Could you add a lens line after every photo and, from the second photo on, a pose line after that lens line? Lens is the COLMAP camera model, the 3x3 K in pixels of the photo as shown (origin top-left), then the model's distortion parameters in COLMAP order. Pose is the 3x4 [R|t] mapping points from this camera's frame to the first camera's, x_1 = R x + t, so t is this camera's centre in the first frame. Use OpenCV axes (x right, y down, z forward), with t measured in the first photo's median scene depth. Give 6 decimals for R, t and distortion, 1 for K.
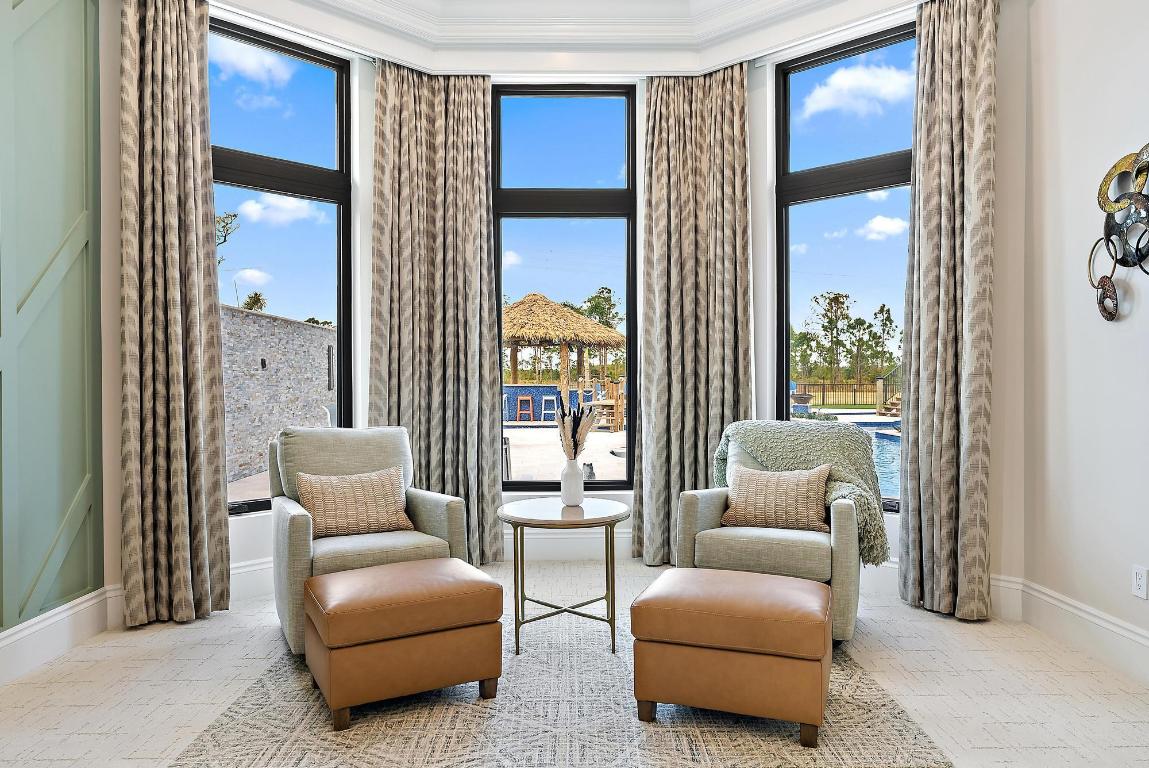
lens RADIAL K [[789.0, 0, 573.2], [0, 789.0, 385.9], [0, 0, 1]] dist [-0.003531, -0.000285]
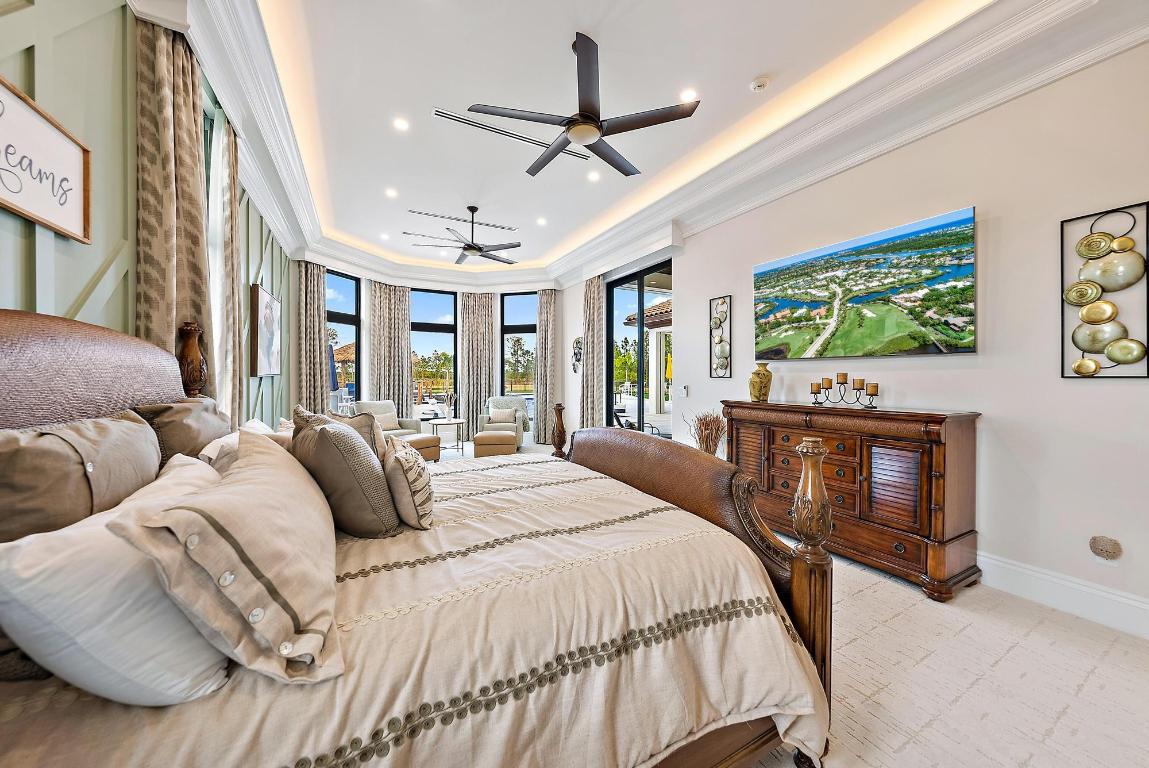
lens RADIAL K [[398.1, 0, 575.3], [0, 398.1, 380.3], [0, 0, 1]] dist [-0.000243, -0.000003]
pose [[0.892994, -0.000061, 0.450068, -0.234549], [-0.000123, 1.000000, 0.000380, -0.027893], [-0.450068, -0.000394, 0.892994, -0.704502]]
